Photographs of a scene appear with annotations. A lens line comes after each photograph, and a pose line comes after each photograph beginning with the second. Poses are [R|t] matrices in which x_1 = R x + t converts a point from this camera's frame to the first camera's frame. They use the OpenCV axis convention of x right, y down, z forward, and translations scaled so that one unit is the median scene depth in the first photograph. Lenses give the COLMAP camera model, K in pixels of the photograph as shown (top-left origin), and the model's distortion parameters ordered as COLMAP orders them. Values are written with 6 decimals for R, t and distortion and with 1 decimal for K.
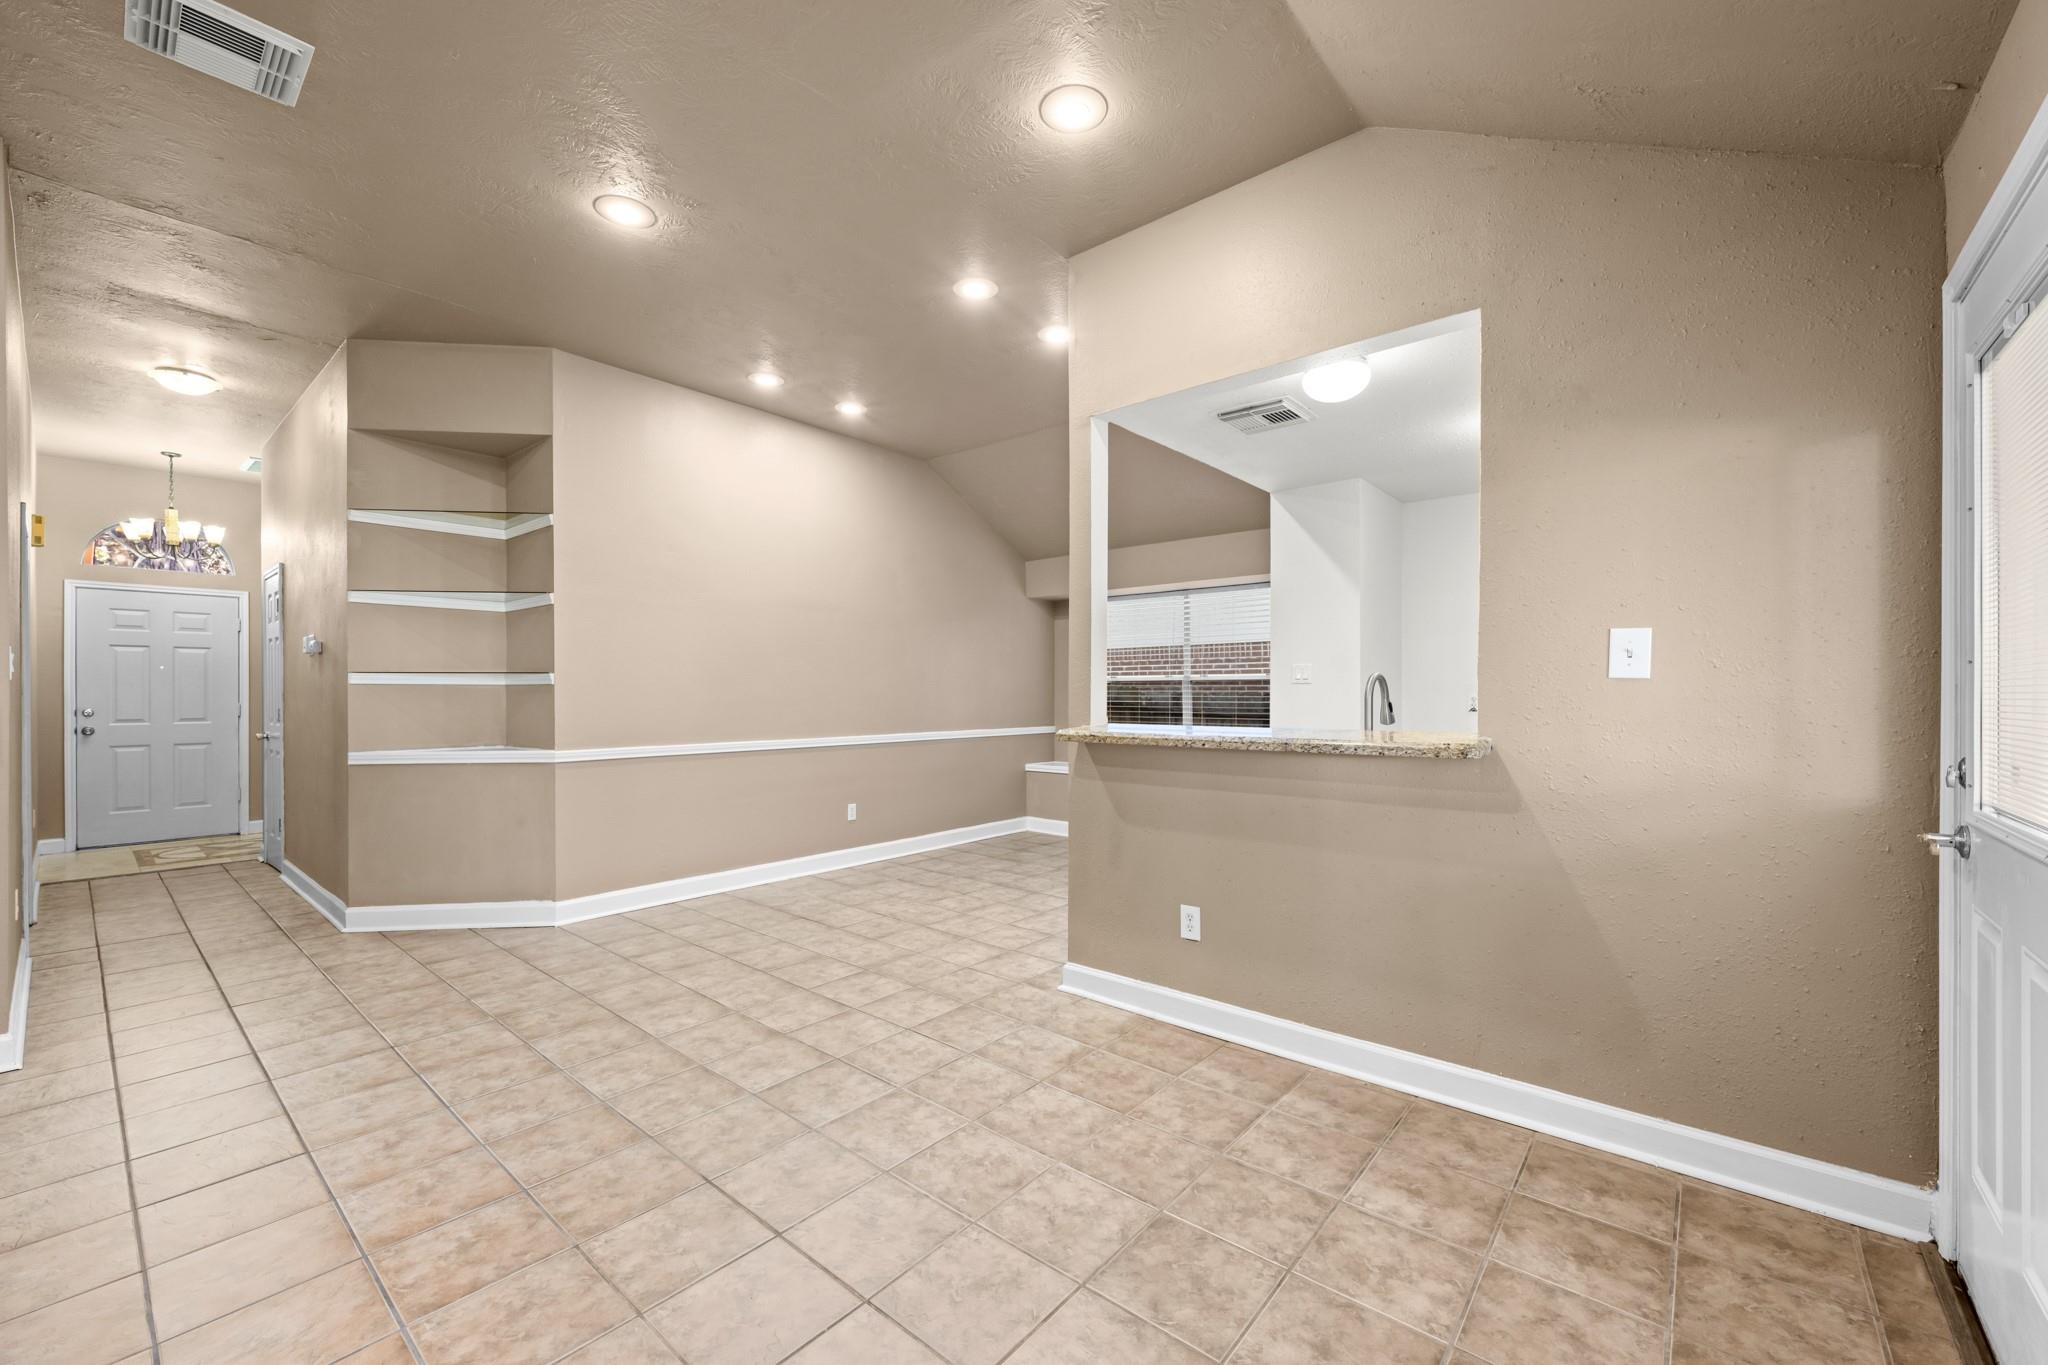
lens RADIAL K [[812.3, 0, 1032.5], [0, 812.3, 693.4], [0, 0, 1]] dist [-0.001909, 0.000218]
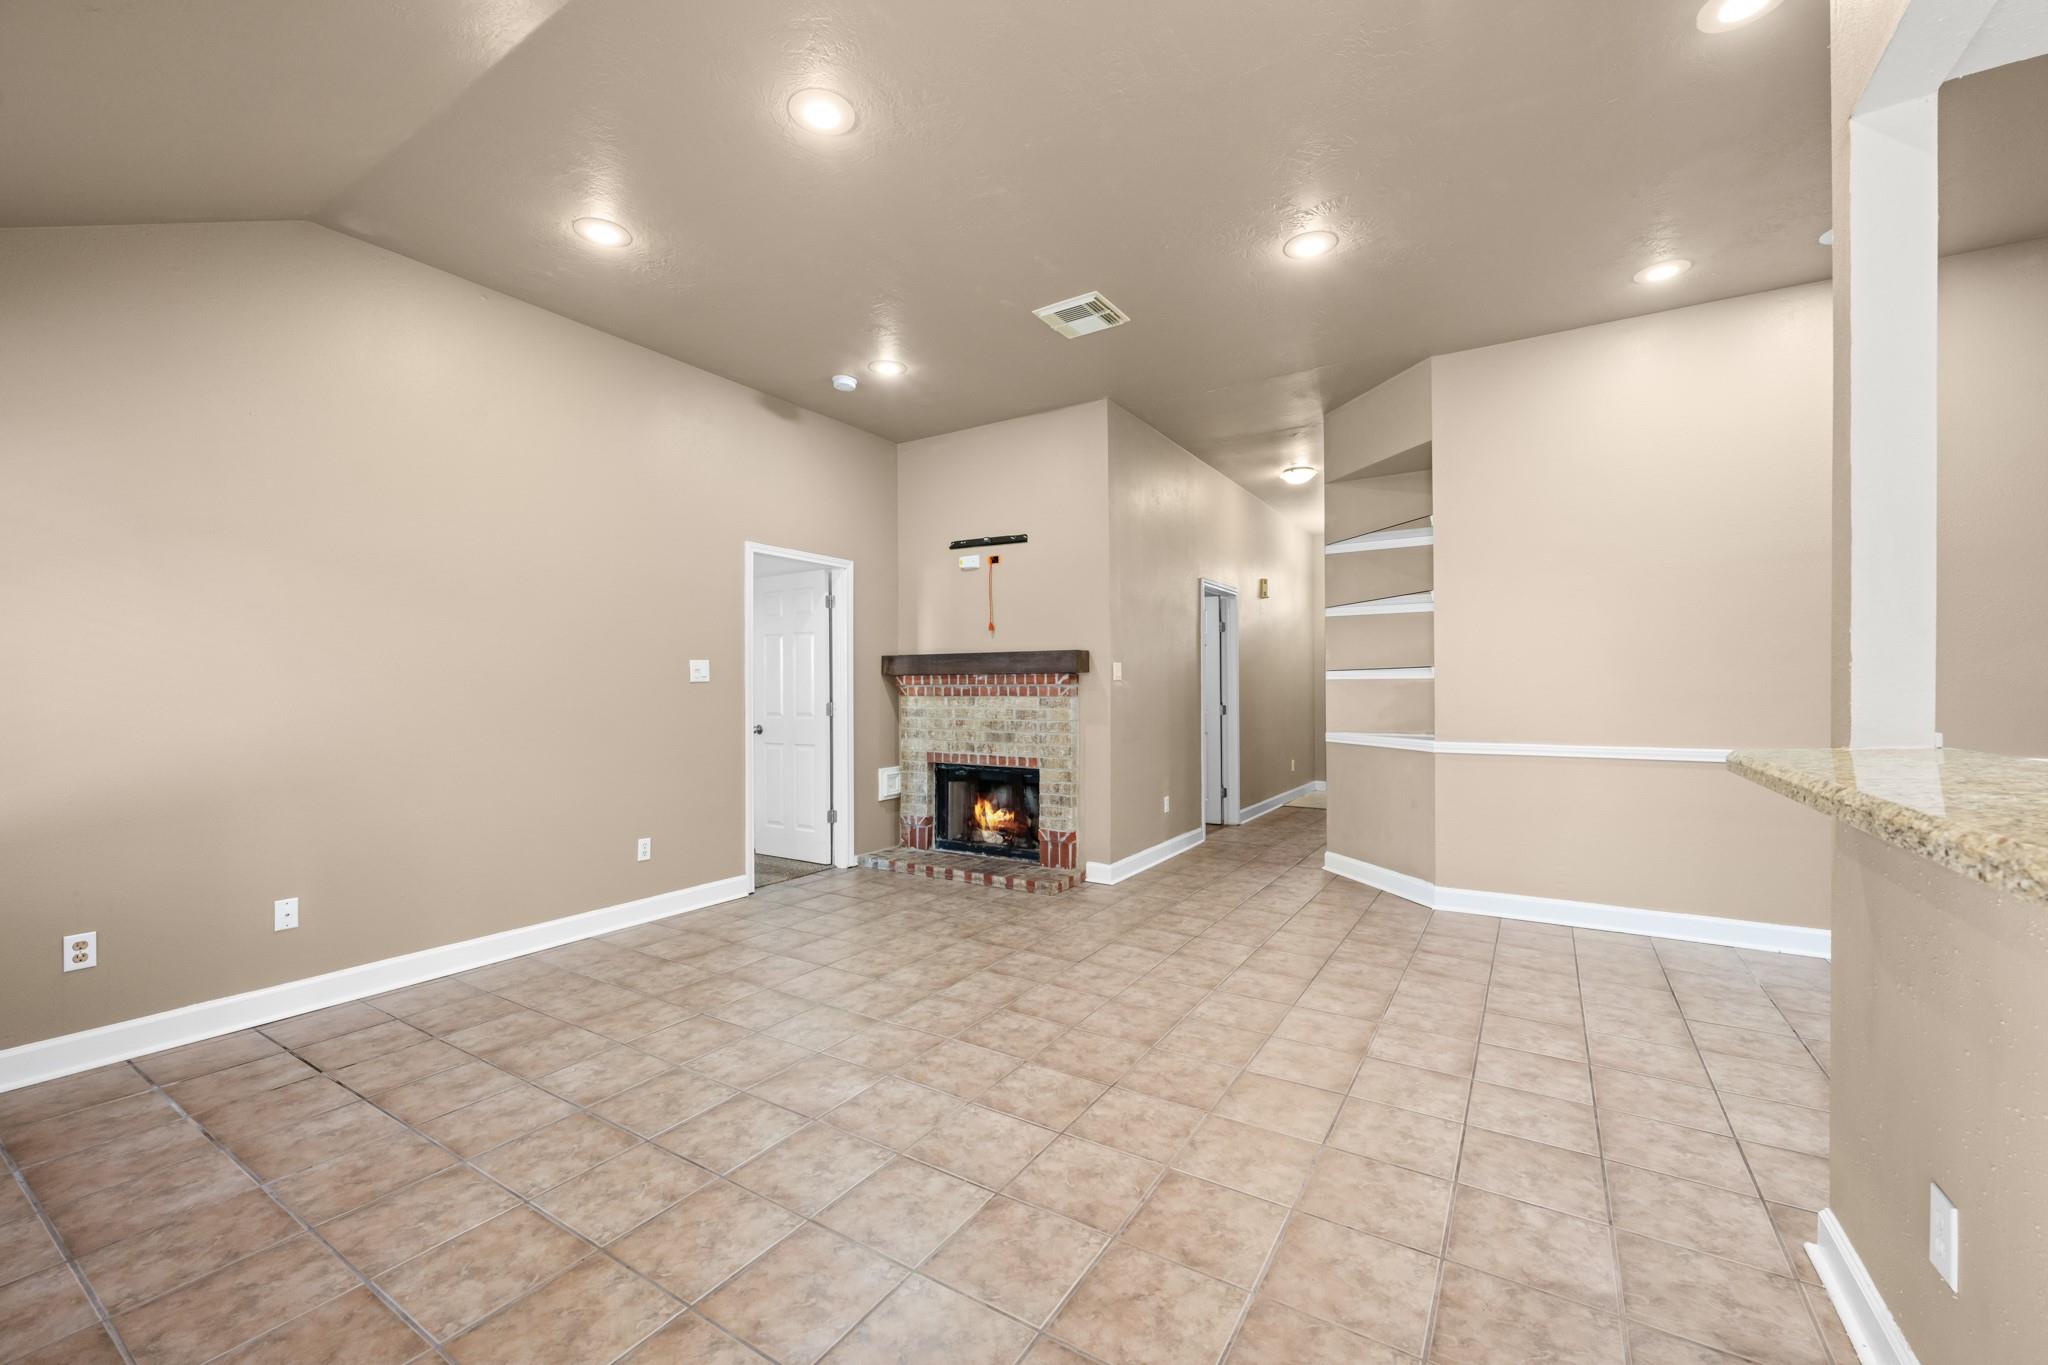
lens RADIAL K [[812.3, 0, 1022.8], [0, 812.3, 688.5], [0, 0, 1]] dist [-0.001909, 0.000218]
pose [[0.131238, -0.001106, -0.991350, 0.562599], [0.003761, 0.999993, -0.000618, 0.002220], [0.991344, -0.003647, 0.131241, 0.501310]]
